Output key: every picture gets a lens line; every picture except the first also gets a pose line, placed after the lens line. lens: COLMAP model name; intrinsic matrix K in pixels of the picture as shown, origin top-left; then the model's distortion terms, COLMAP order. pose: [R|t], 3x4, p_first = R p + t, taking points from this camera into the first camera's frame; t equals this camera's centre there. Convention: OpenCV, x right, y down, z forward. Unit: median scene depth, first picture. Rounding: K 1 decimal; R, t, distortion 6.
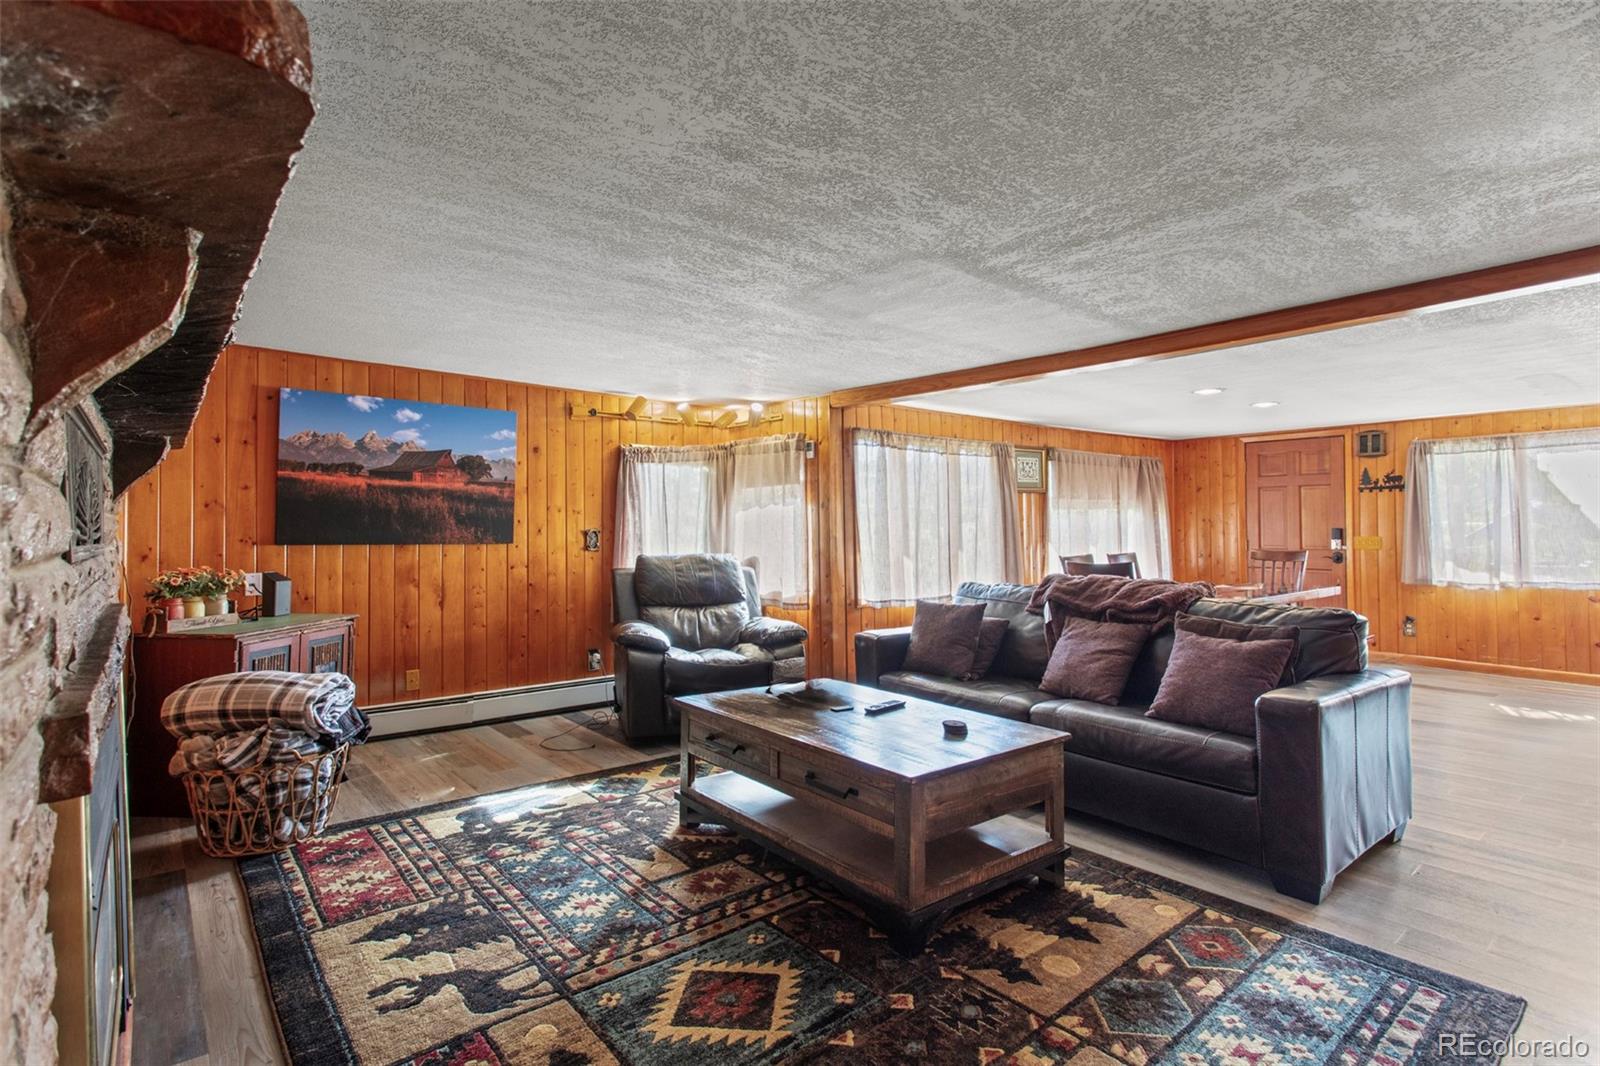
lens RADIAL K [[772.0, 0, 796.6], [0, 772.0, 517.8], [0, 0, 1]] dist [0.005765, -0.000405]
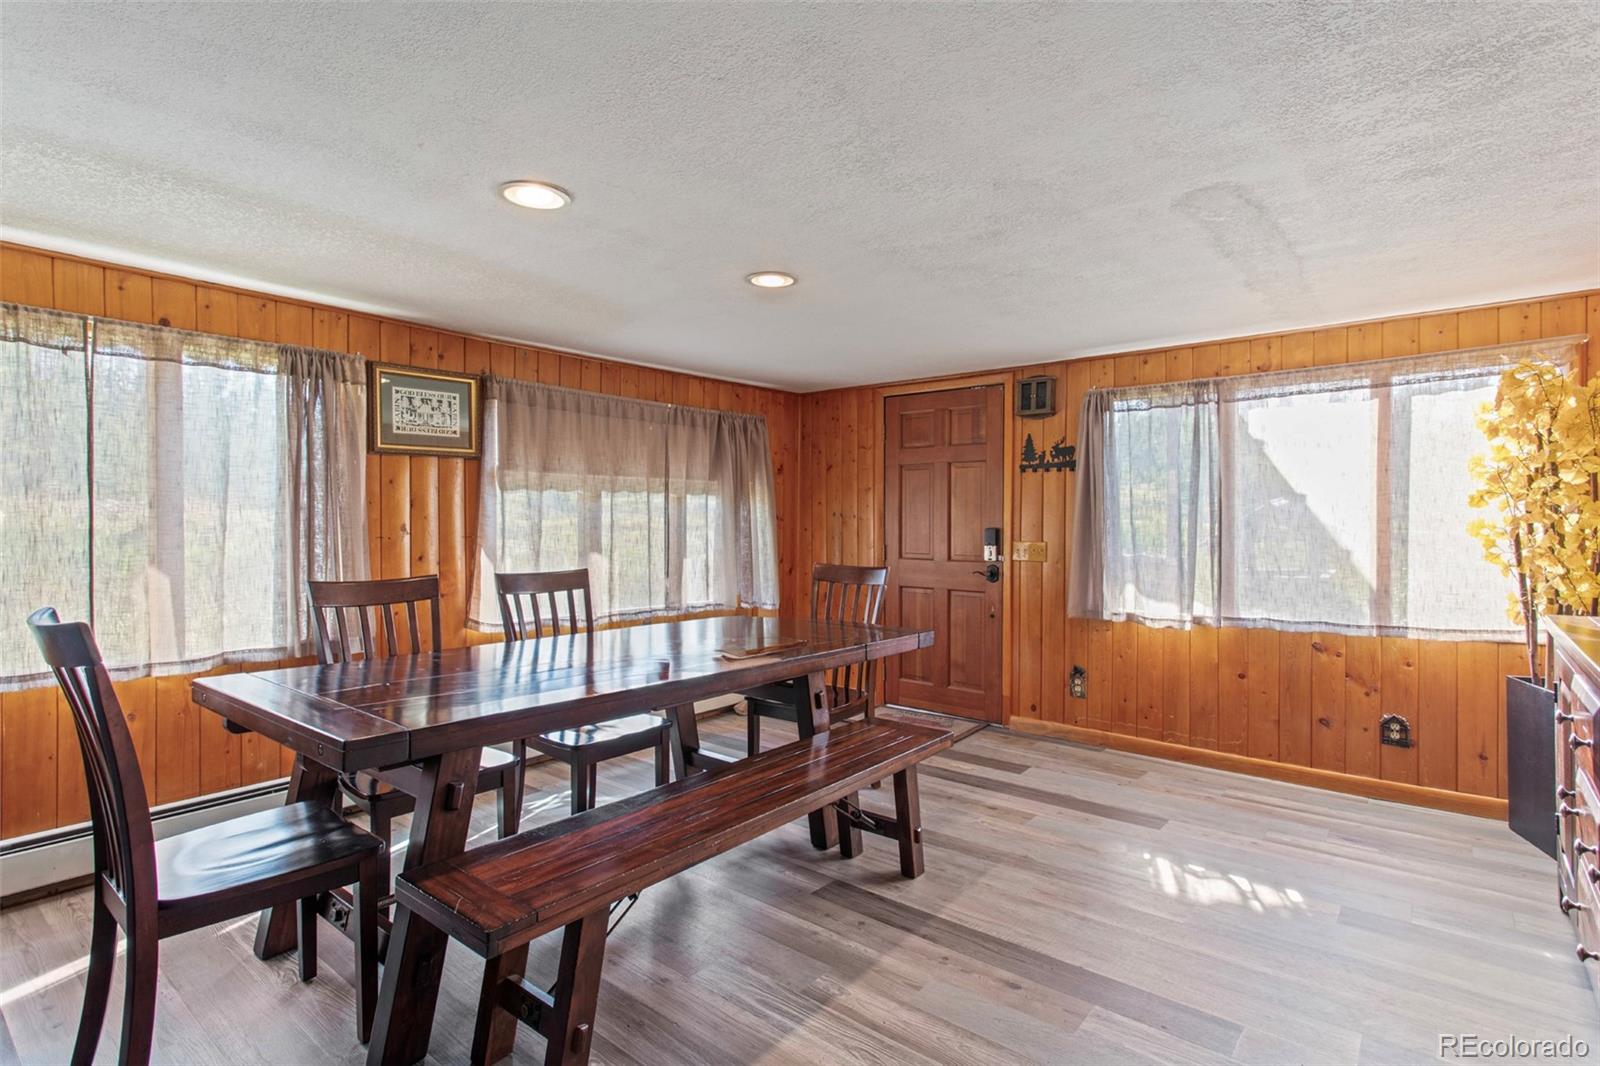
lens RADIAL K [[772.0, 0, 808.1], [0, 772.0, 534.4], [0, 0, 1]] dist [0.005765, -0.000405]
pose [[0.981770, 0.008866, 0.189863, 0.446776], [-0.013685, 0.999616, 0.024085, 0.005474], [-0.189577, -0.026244, 0.981515, 0.416012]]
